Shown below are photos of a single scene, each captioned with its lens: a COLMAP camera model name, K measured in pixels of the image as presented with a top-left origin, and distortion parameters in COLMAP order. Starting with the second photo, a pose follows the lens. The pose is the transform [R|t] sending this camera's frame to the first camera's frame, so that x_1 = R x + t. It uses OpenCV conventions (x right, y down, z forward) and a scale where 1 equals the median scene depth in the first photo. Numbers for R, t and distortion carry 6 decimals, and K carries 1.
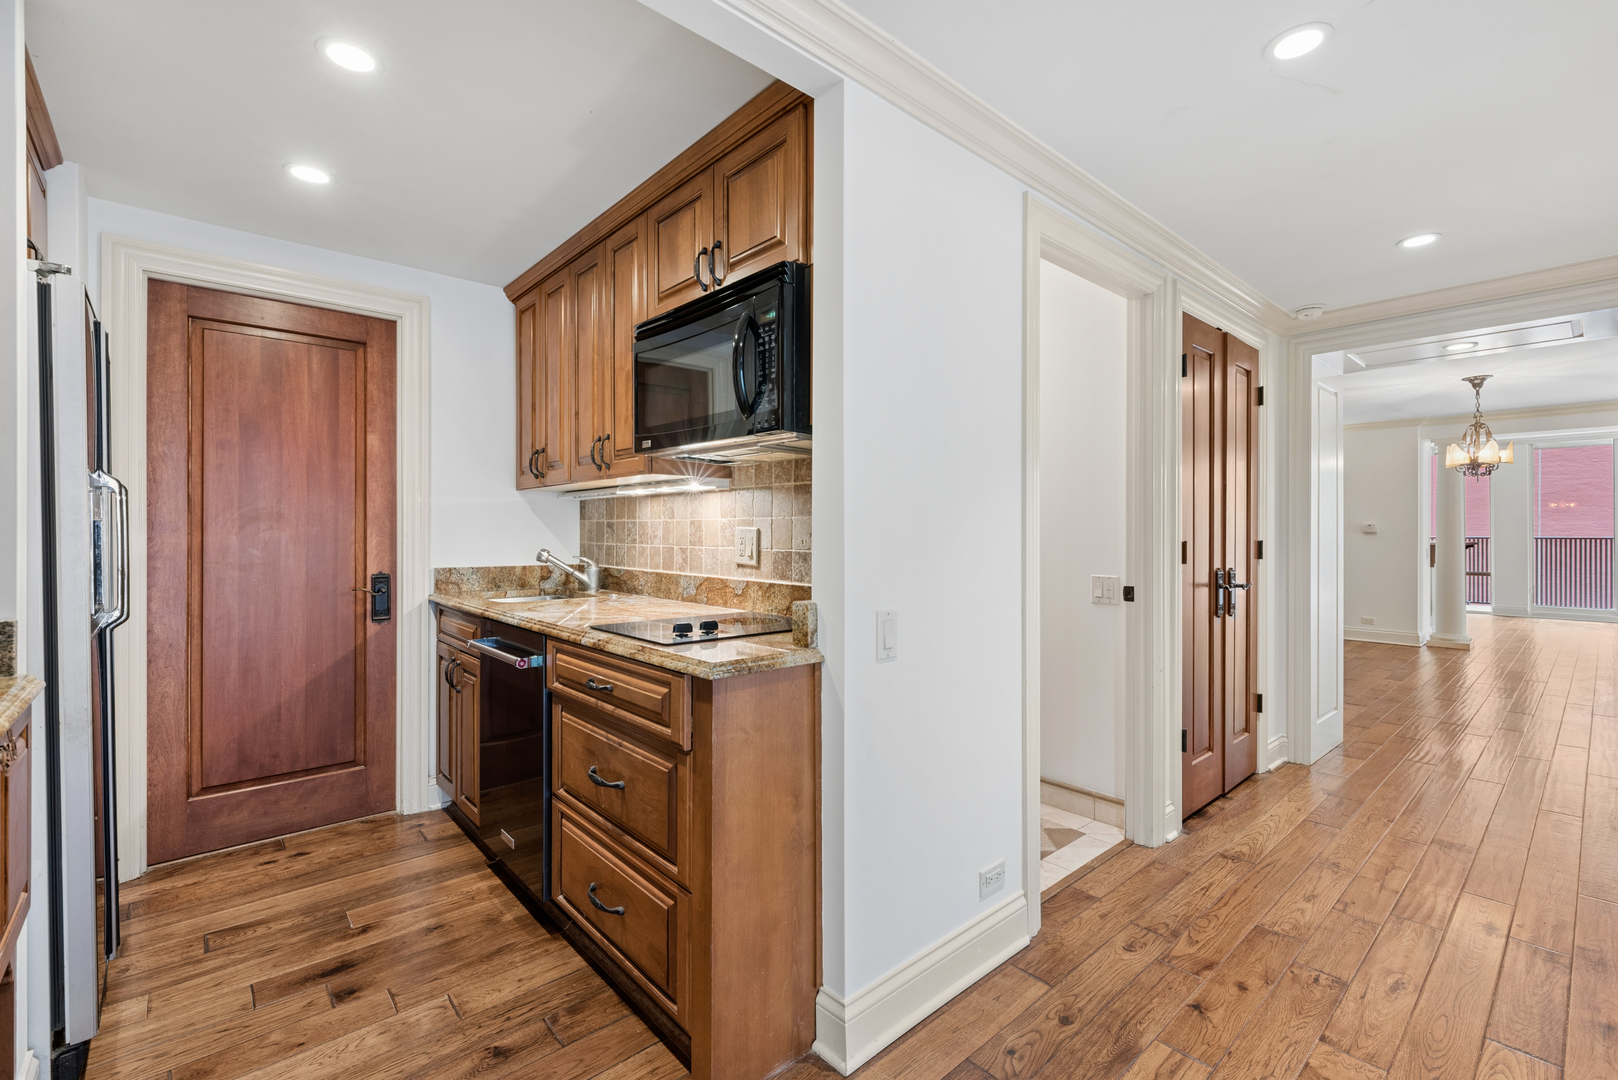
lens RADIAL K [[697.7, 0, 818.5], [0, 697.7, 537.1], [0, 0, 1]] dist [0.000655, -0.000488]
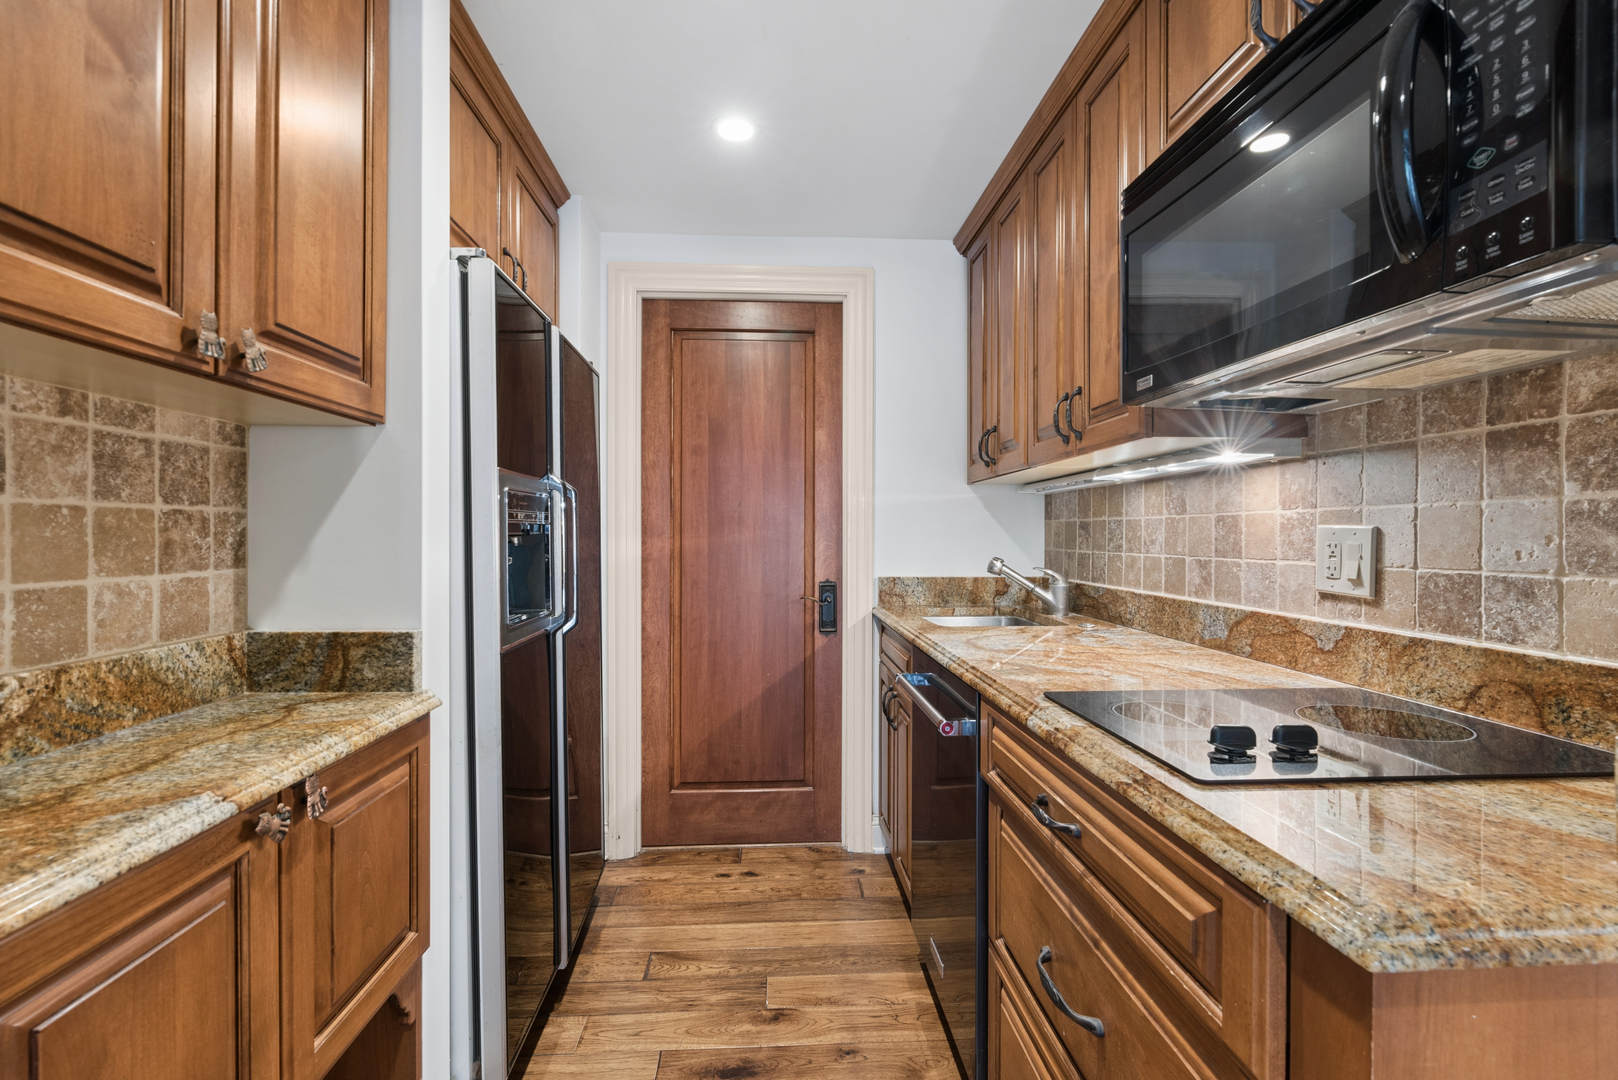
lens RADIAL K [[697.7, 0, 819.7], [0, 697.7, 538.9], [0, 0, 1]] dist [0.000655, -0.000488]
pose [[0.790622, 0.000959, -0.612304, -0.087500], [-0.003168, 0.999992, -0.002525, -0.000947], [0.612297, 0.003936, 0.790618, 0.313894]]
